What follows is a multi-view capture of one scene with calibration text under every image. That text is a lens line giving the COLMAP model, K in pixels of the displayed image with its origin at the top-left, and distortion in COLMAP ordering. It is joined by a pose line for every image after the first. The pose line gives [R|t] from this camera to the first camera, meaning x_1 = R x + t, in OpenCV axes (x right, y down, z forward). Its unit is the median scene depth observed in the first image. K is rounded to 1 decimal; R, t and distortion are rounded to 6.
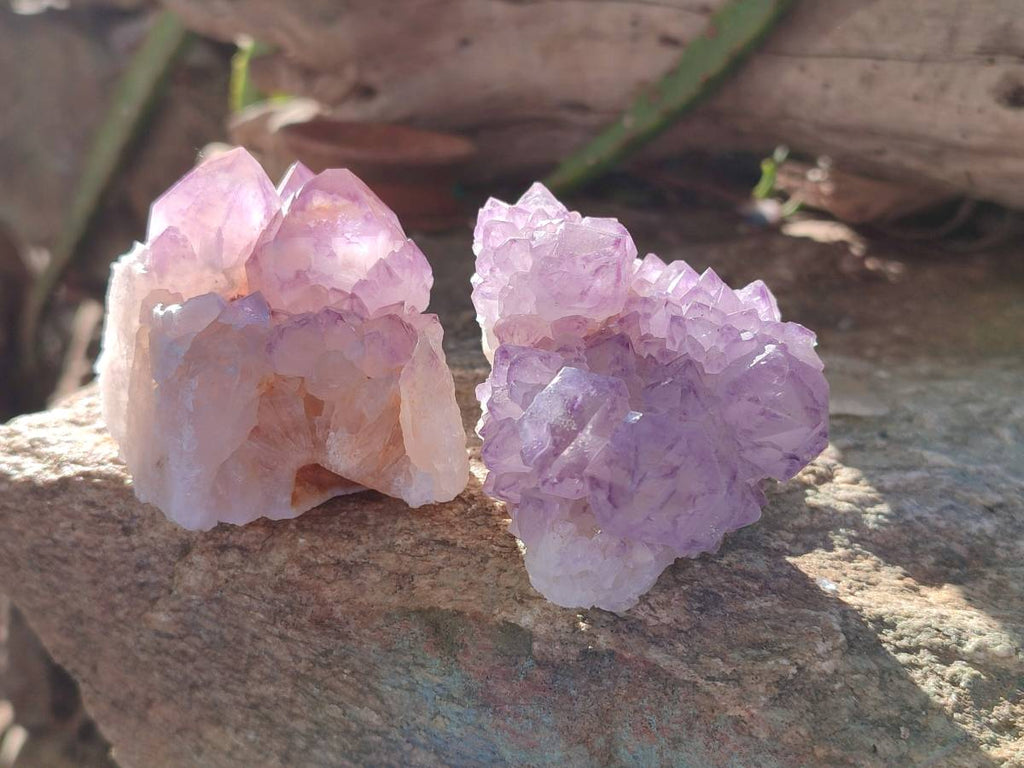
lens RADIAL K [[1511.1, 0, 512.0], [0, 1511.1, 384.0], [0, 0, 1]] dist [0.271008, -1.673477]
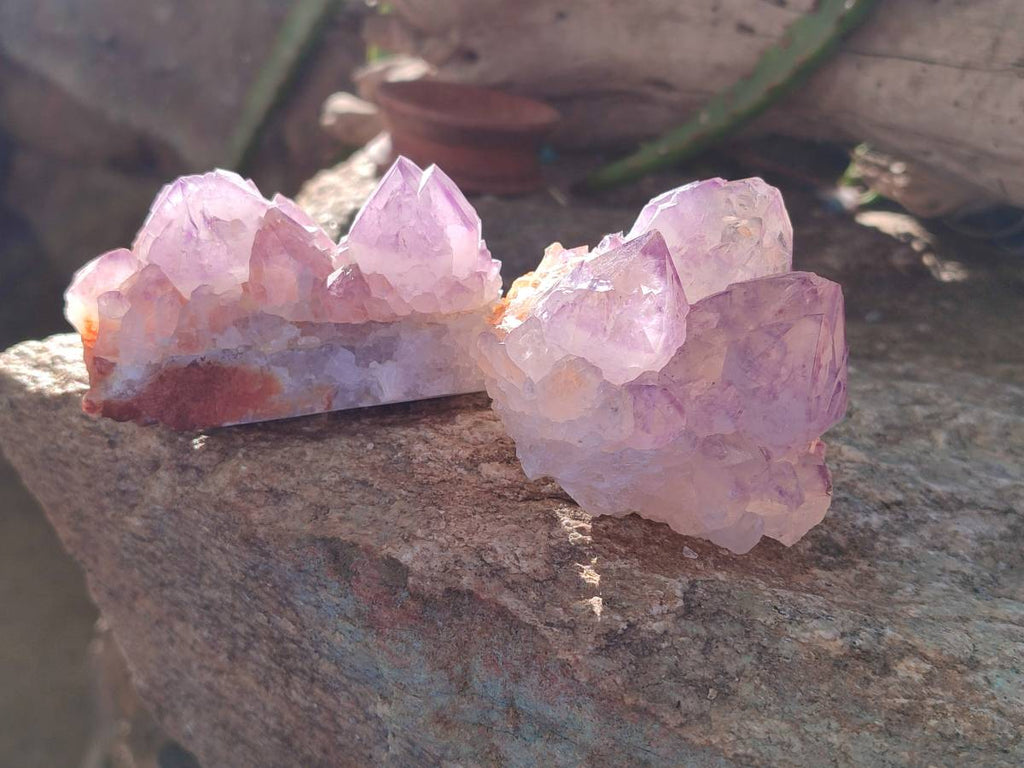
lens RADIAL K [[1511.1, 0, 512.0], [0, 1511.1, 384.0], [0, 0, 1]] dist [0.271008, -1.673477]
pose [[0.985944, 0.095731, -0.136931, 0.201082], [-0.090725, 0.994975, 0.042357, -0.025396], [0.140298, -0.029339, 0.989675, -0.098207]]
